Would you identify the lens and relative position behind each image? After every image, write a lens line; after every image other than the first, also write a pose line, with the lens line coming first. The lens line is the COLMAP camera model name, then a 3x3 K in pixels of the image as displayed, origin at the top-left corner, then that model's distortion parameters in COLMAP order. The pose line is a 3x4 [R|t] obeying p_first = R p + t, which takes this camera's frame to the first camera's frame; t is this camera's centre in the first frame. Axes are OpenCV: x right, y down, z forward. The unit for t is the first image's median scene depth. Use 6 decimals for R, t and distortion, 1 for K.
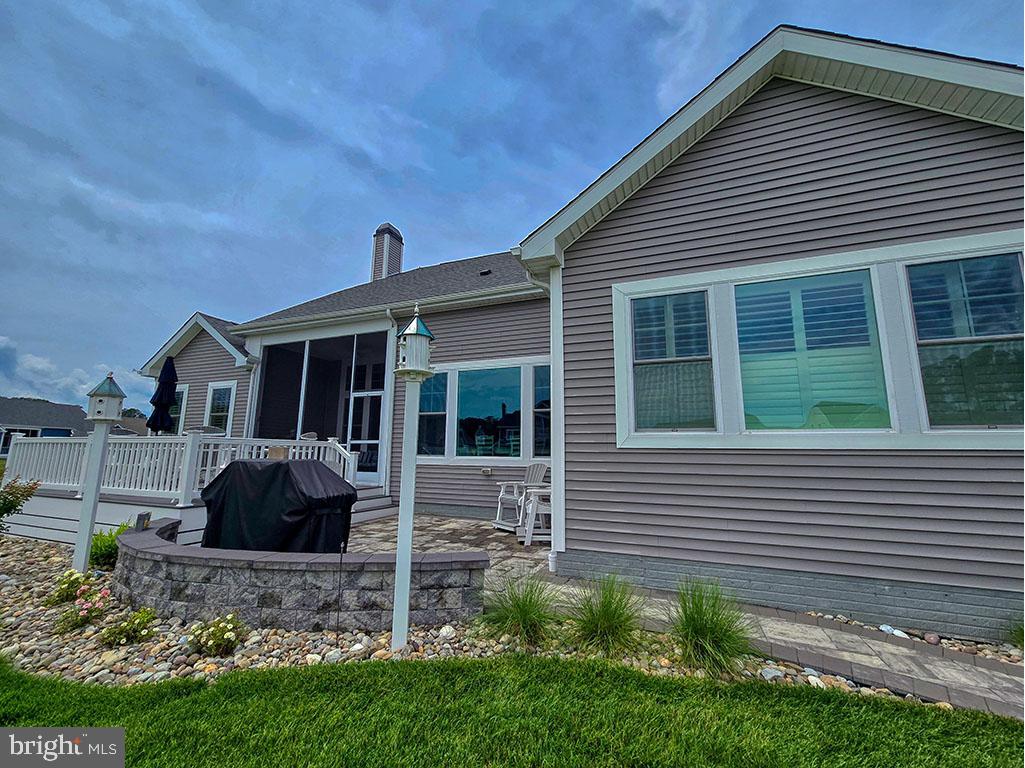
lens RADIAL K [[420.7, 0, 512.5], [0, 420.7, 384.0], [0, 0, 1]] dist [0.001071, 0.000739]
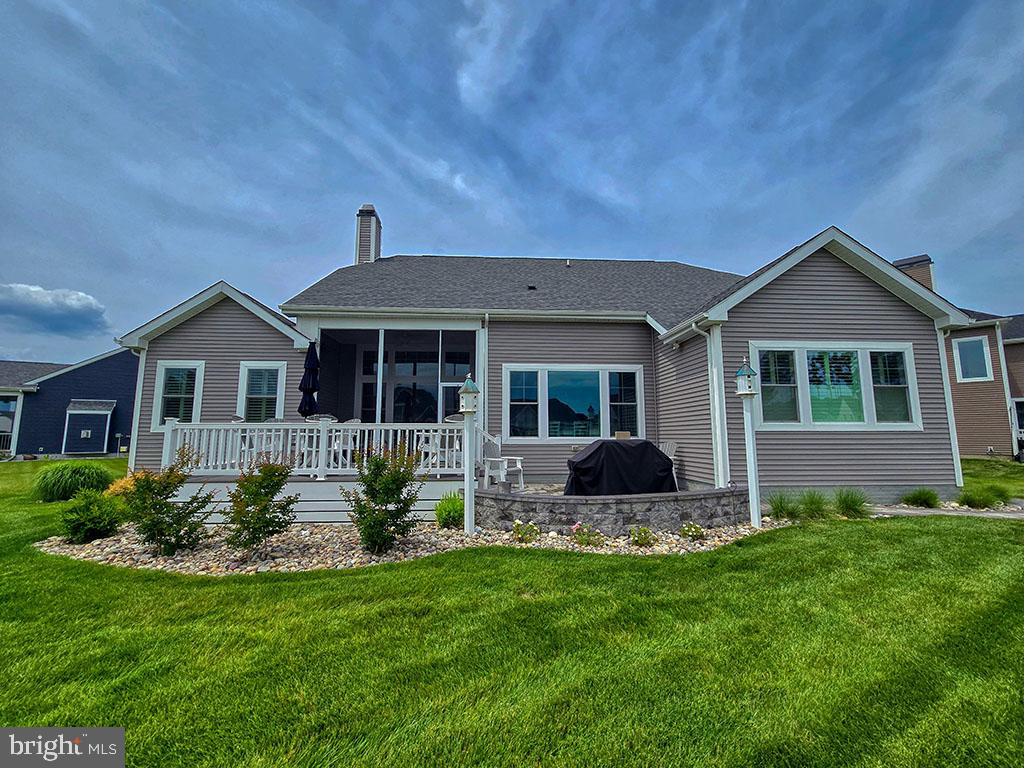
lens RADIAL K [[420.7, 0, 512.5], [0, 420.7, 384.0], [0, 0, 1]] dist [0.001071, 0.000739]
pose [[0.901059, 0.040823, 0.431771, -0.815096], [-0.060167, 0.997700, 0.031231, -0.026064], [-0.429503, -0.054119, 0.901442, -0.111824]]
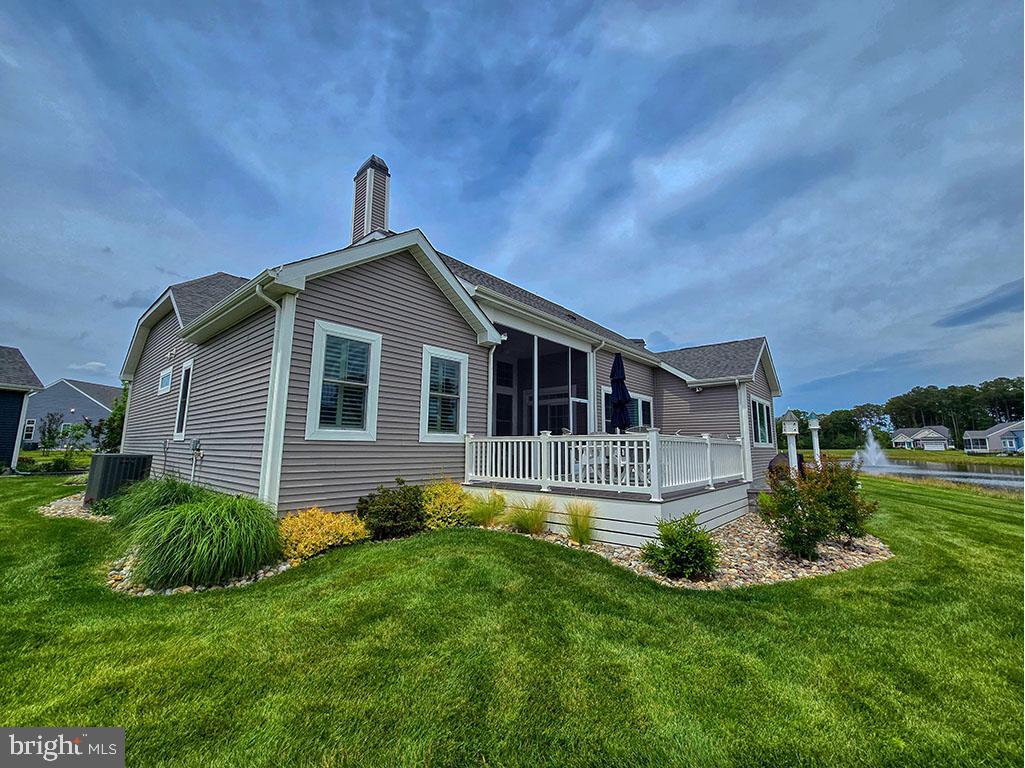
lens RADIAL K [[420.7, 0, 512.5], [0, 420.7, 384.0], [0, 0, 1]] dist [0.001071, 0.000739]
pose [[0.323503, 0.133976, 0.936694, -1.806400], [-0.157748, 0.983708, -0.086220, 0.129763], [-0.932985, -0.119869, 0.339367, 0.891392]]
